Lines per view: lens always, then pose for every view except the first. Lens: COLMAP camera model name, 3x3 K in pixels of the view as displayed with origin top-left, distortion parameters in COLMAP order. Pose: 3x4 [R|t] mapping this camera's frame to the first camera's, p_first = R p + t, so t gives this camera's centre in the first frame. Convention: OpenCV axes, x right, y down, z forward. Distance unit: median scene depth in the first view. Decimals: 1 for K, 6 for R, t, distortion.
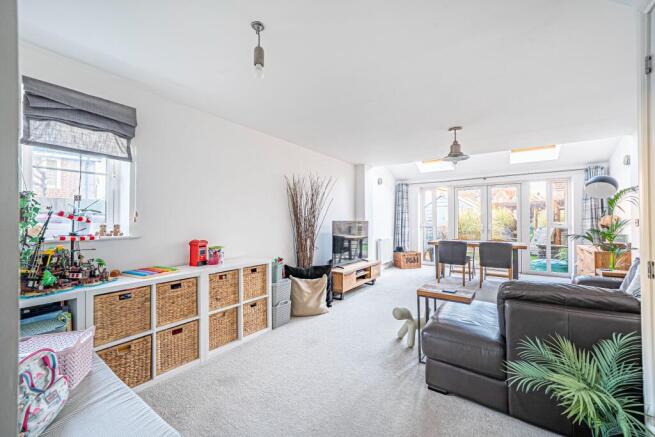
lens RADIAL K [[265.6, 0, 329.2], [0, 265.6, 217.4], [0, 0, 1]] dist [-0.000514, 0.000000]
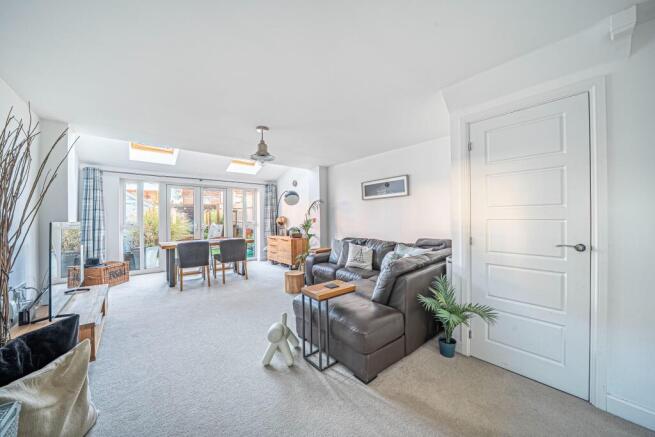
lens RADIAL K [[229.1, 0, 328.3], [0, 229.1, 218.3], [0, 0, 1]] dist [-0.015765, -0.000080]
pose [[0.265835, -0.000834, 0.964018, -0.182035], [-0.003345, 0.999993, 0.001787, 0.002810], [-0.964013, -0.003699, 0.265831, 0.330415]]
